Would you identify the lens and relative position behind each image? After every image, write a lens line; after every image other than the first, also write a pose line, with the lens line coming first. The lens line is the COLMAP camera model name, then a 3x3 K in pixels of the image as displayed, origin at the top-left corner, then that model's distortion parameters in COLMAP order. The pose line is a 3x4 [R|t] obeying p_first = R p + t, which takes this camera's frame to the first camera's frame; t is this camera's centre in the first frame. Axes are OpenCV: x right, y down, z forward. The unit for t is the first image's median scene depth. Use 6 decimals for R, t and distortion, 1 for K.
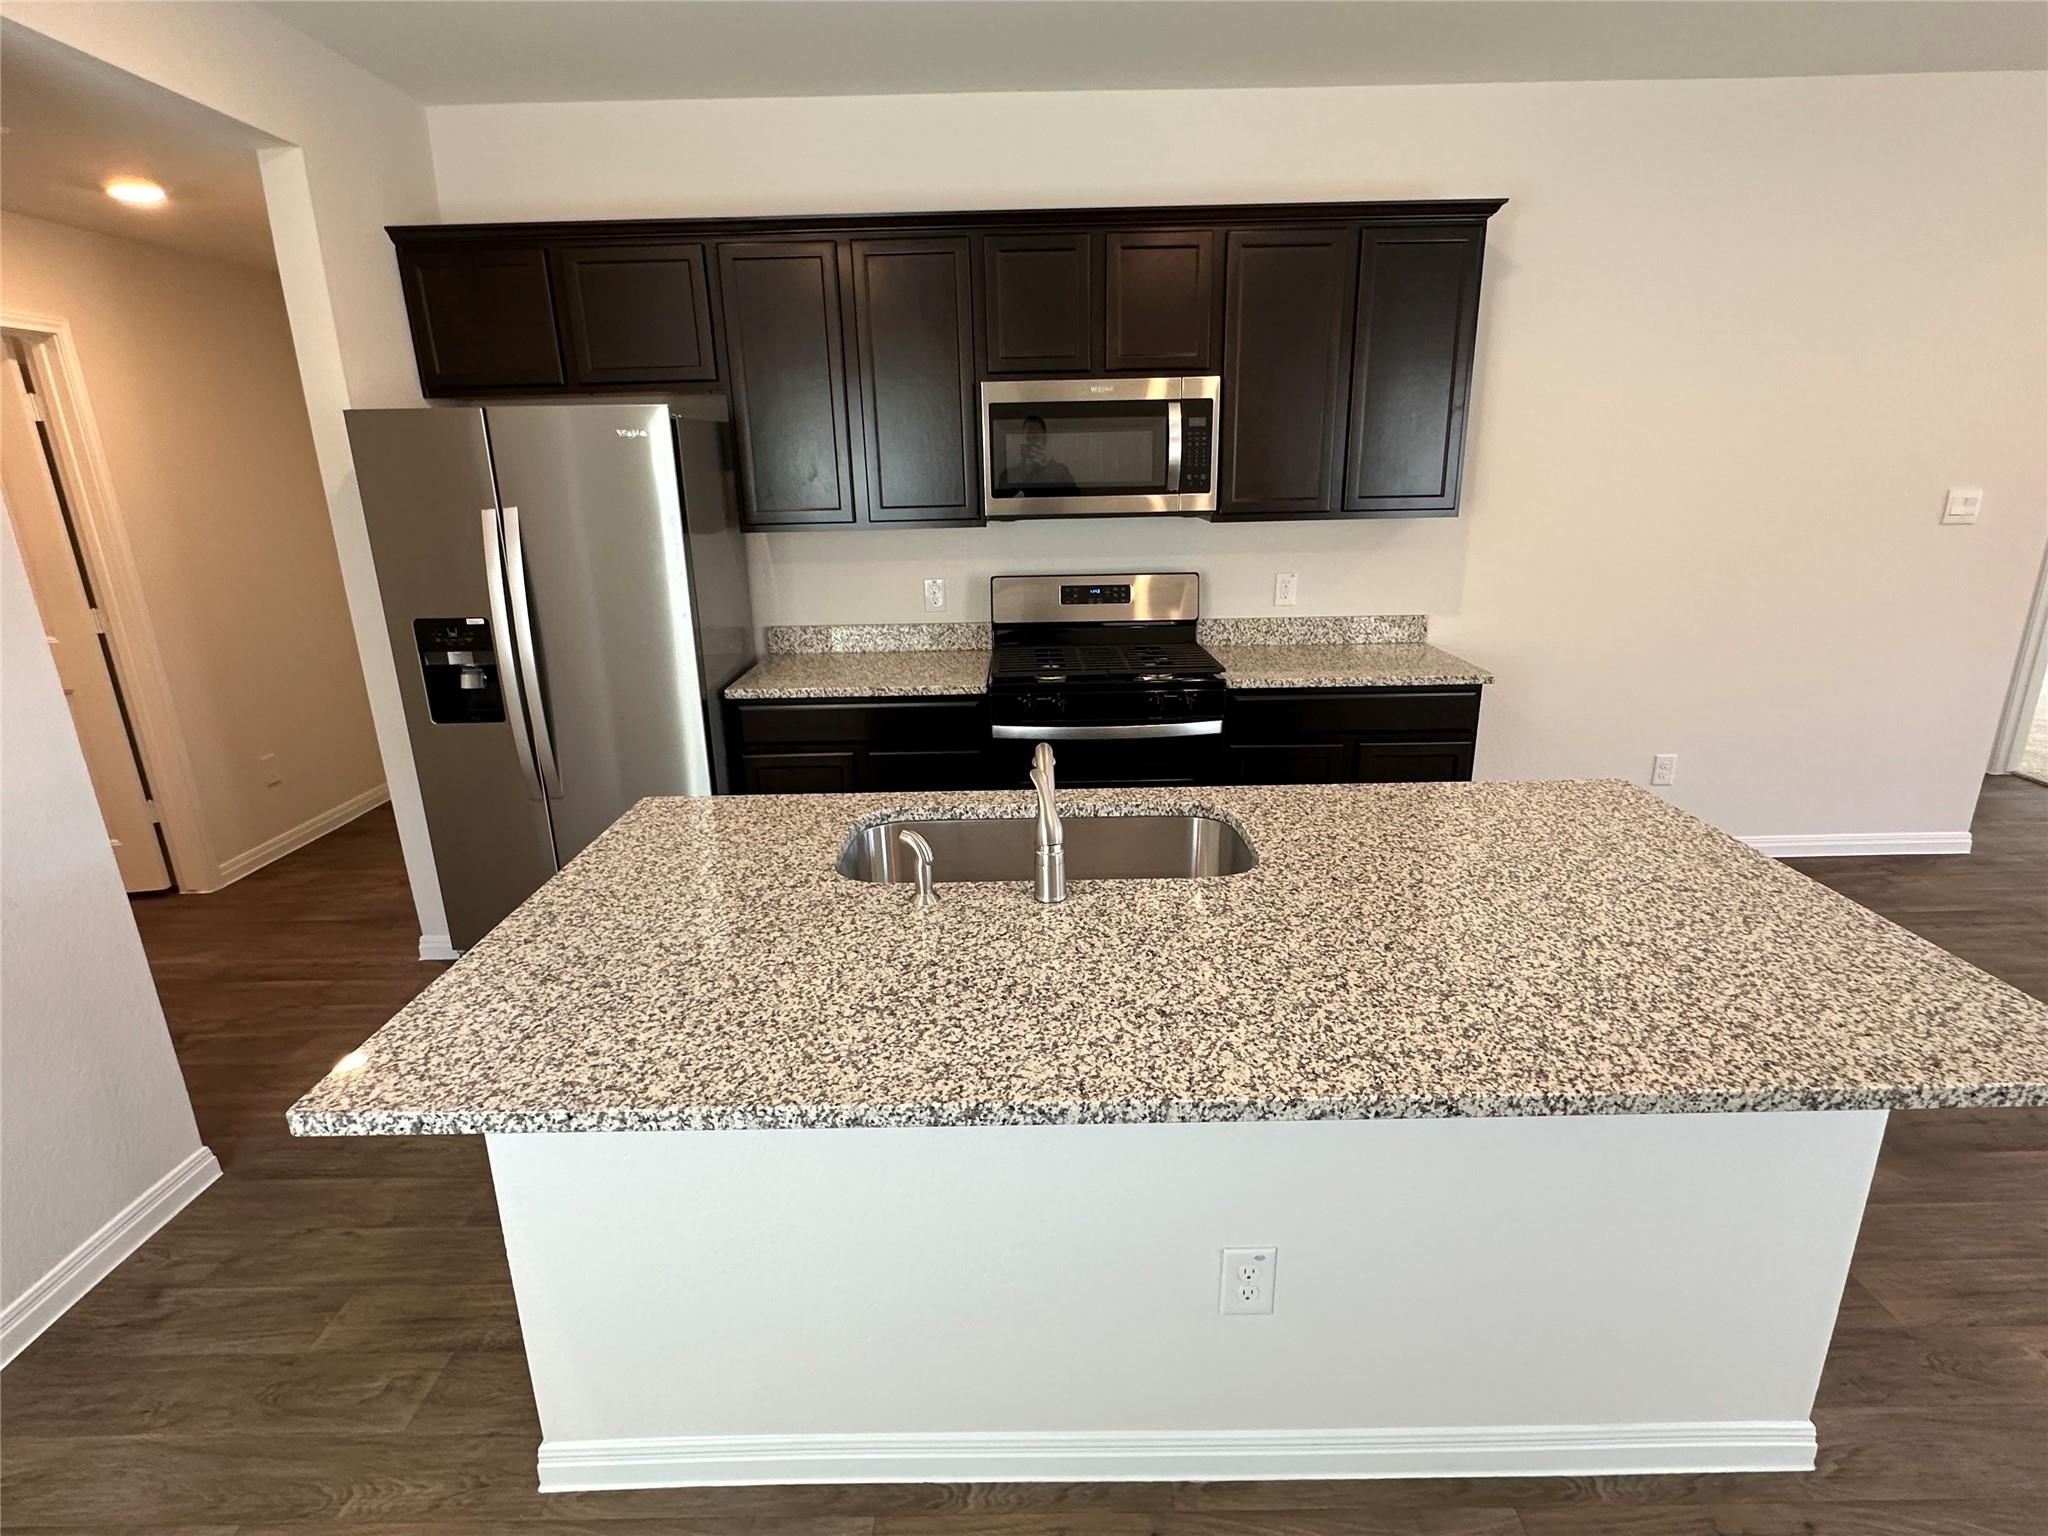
lens RADIAL K [[1032.2, 0, 1028.9], [0, 1032.2, 787.7], [0, 0, 1]] dist [-0.013182, 0.001626]
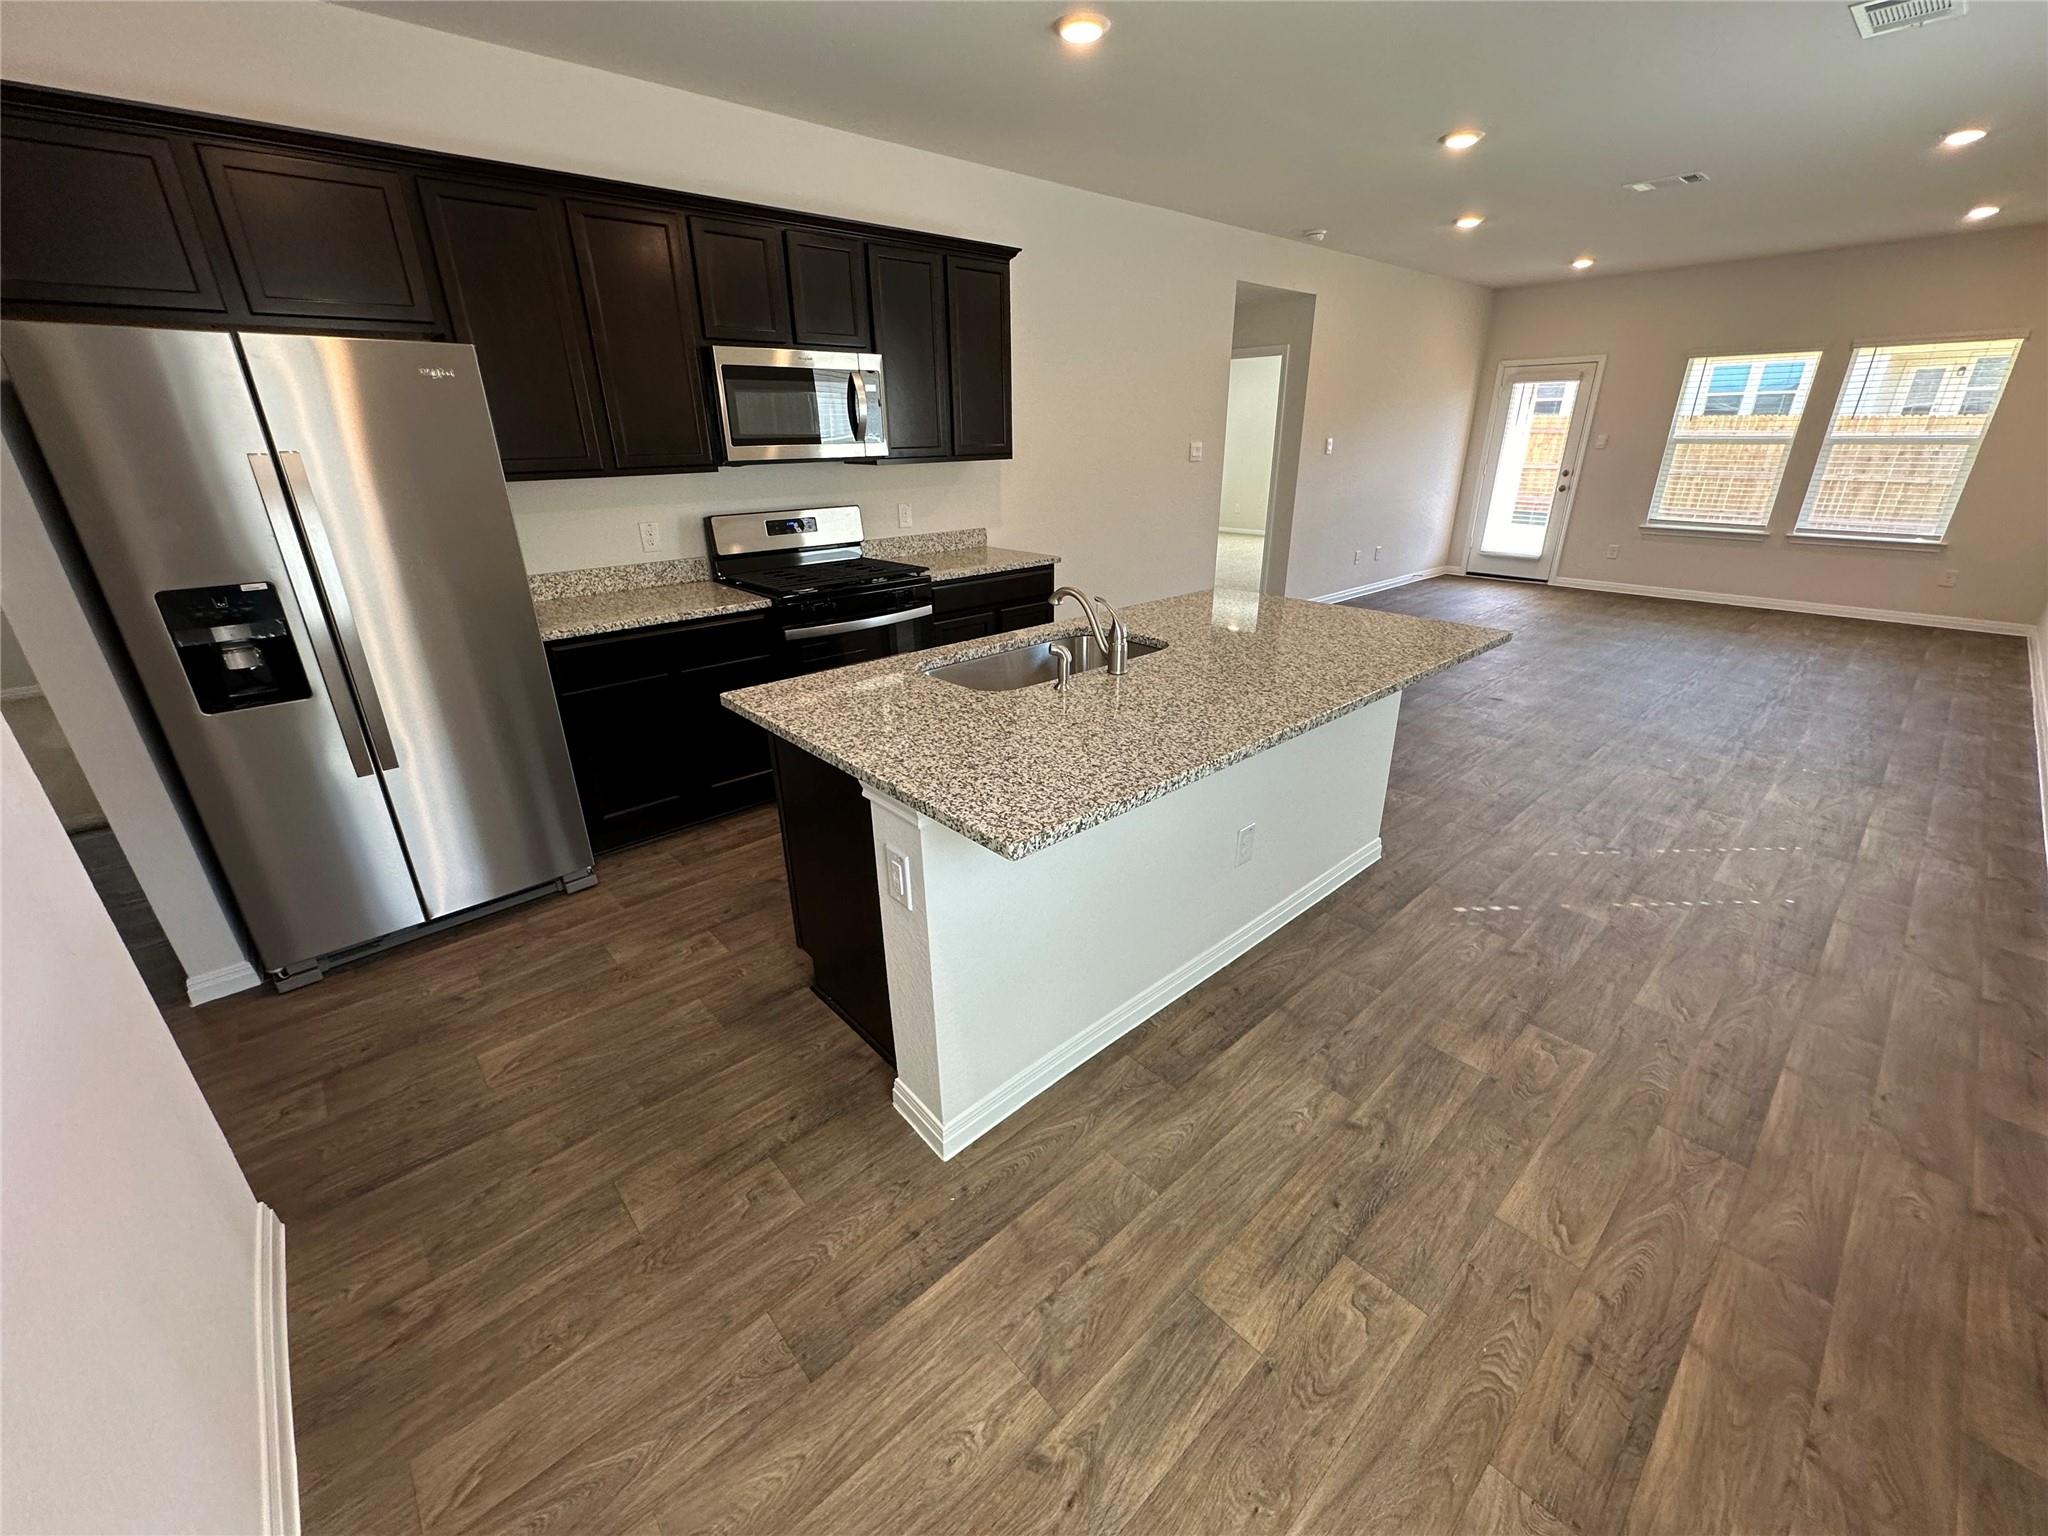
lens RADIAL K [[823.9, 0, 1008.7], [0, 823.9, 784.5], [0, 0, 1]] dist [-0.002656, 0.000118]
pose [[0.743669, -0.252966, 0.618842, -0.513151], [0.199244, 0.967448, 0.156034, 0.019985], [-0.638168, 0.007263, 0.769863, 0.044205]]
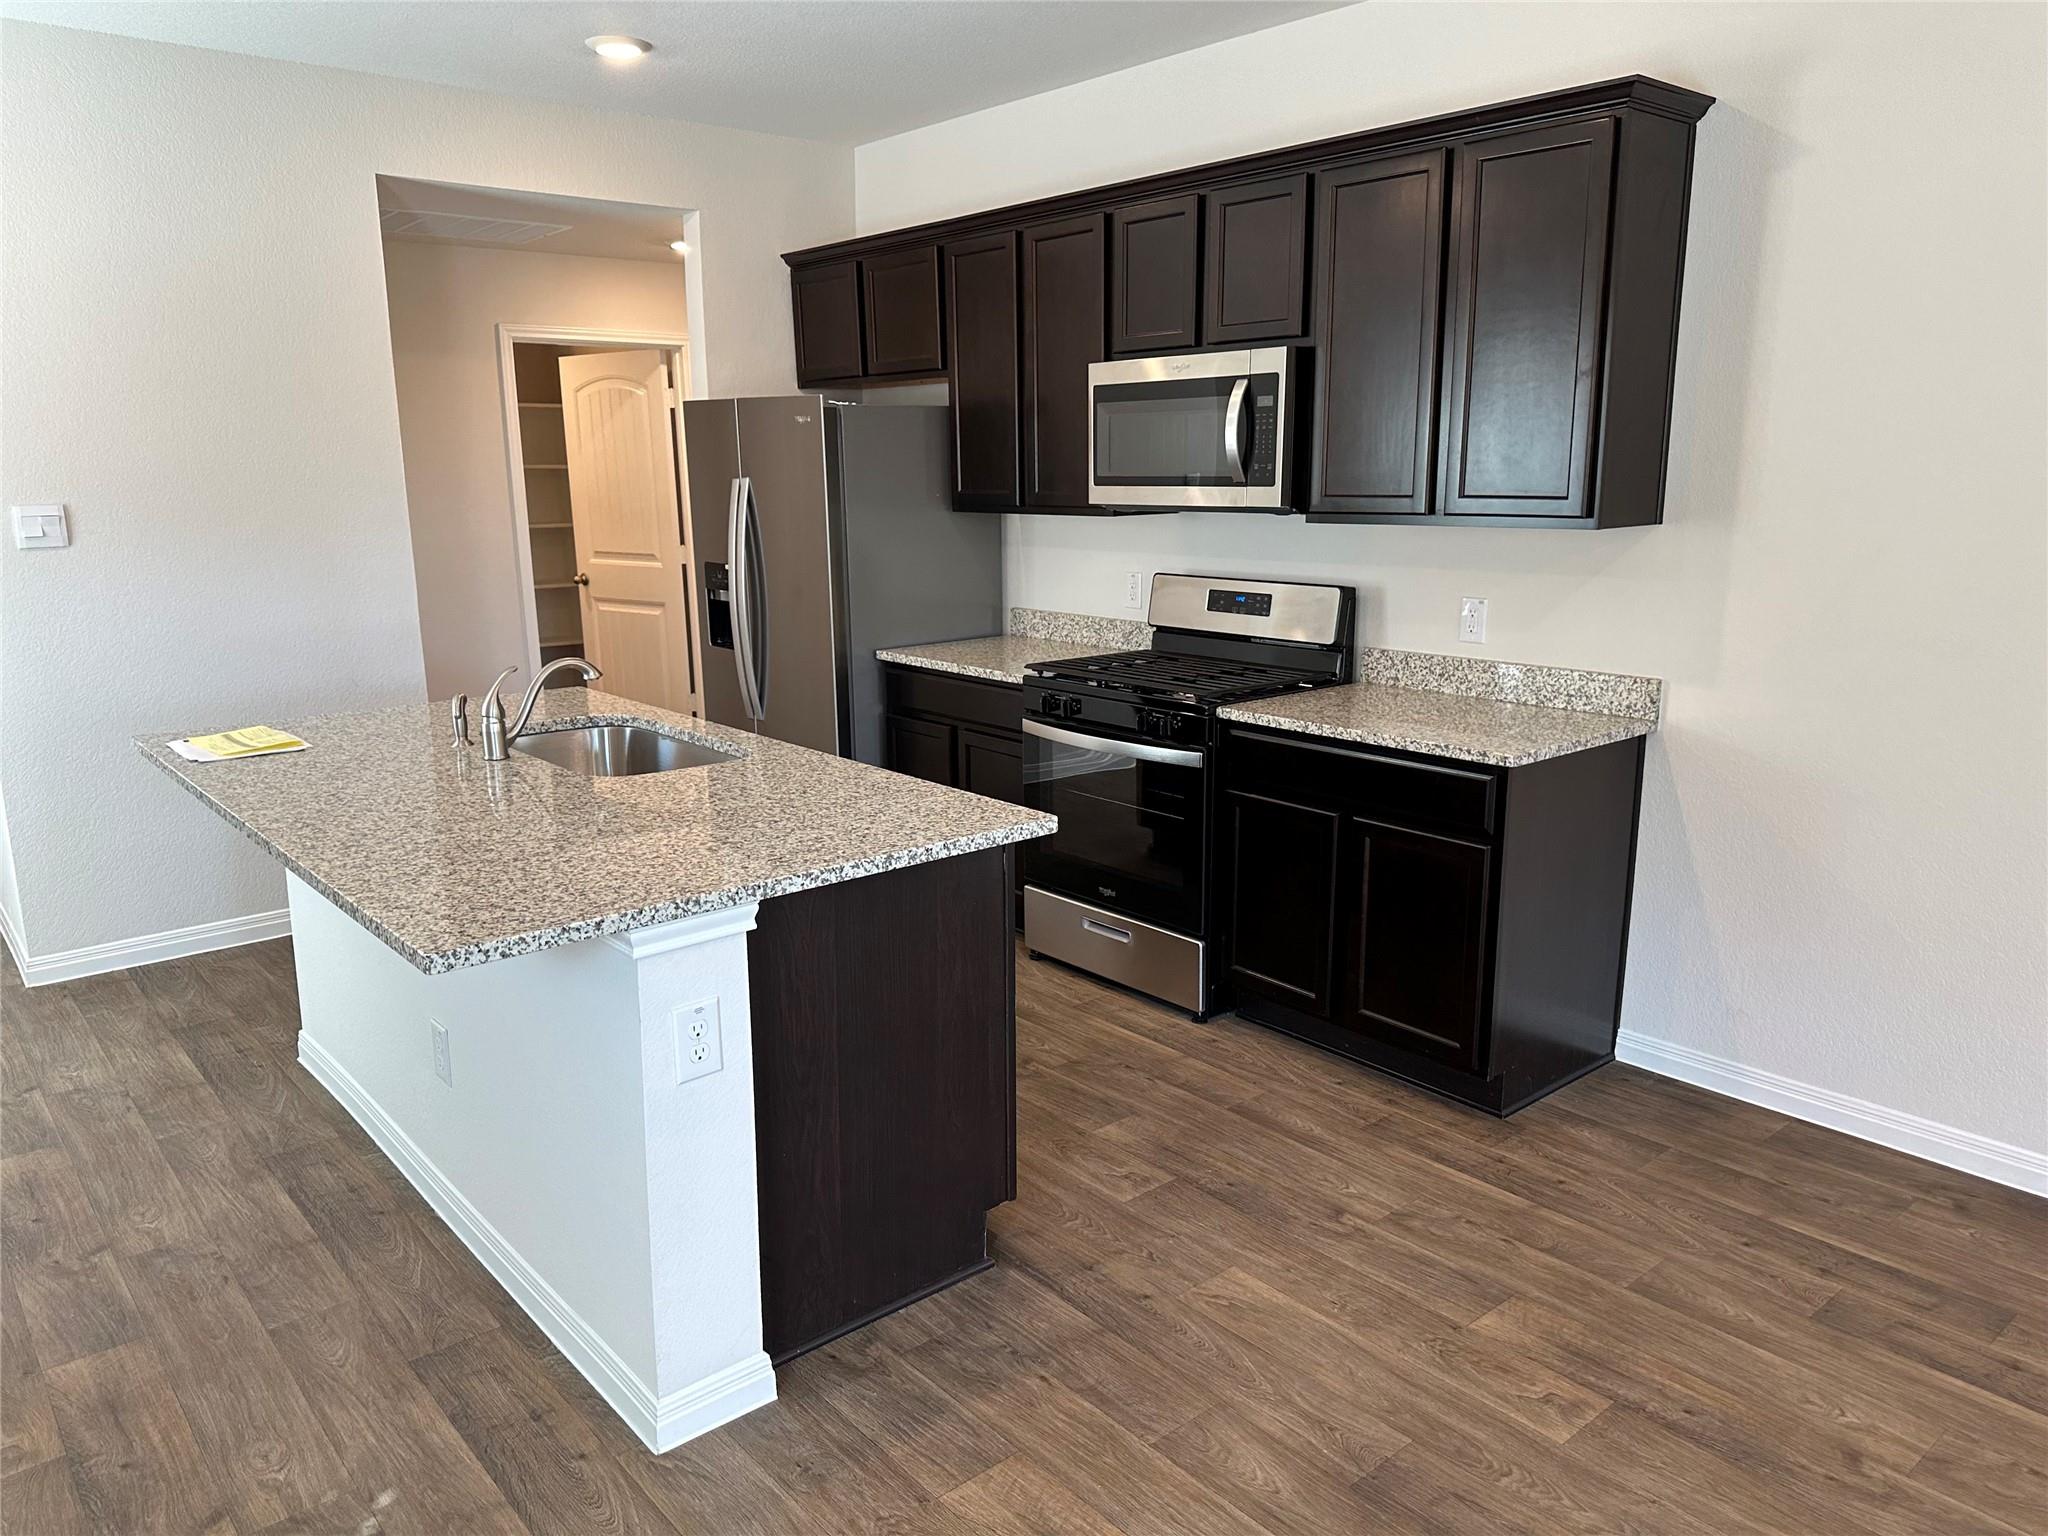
lens RADIAL K [[1433.3, 0, 1033.4], [0, 1433.3, 762.7], [0, 0, 1]] dist [0.010446, -0.016774]
pose [[0.658015, 0.169662, -0.733642, 0.941918], [-0.224270, 0.974228, 0.024148, -0.059598], [0.718832, 0.148644, 0.679107, 0.130149]]
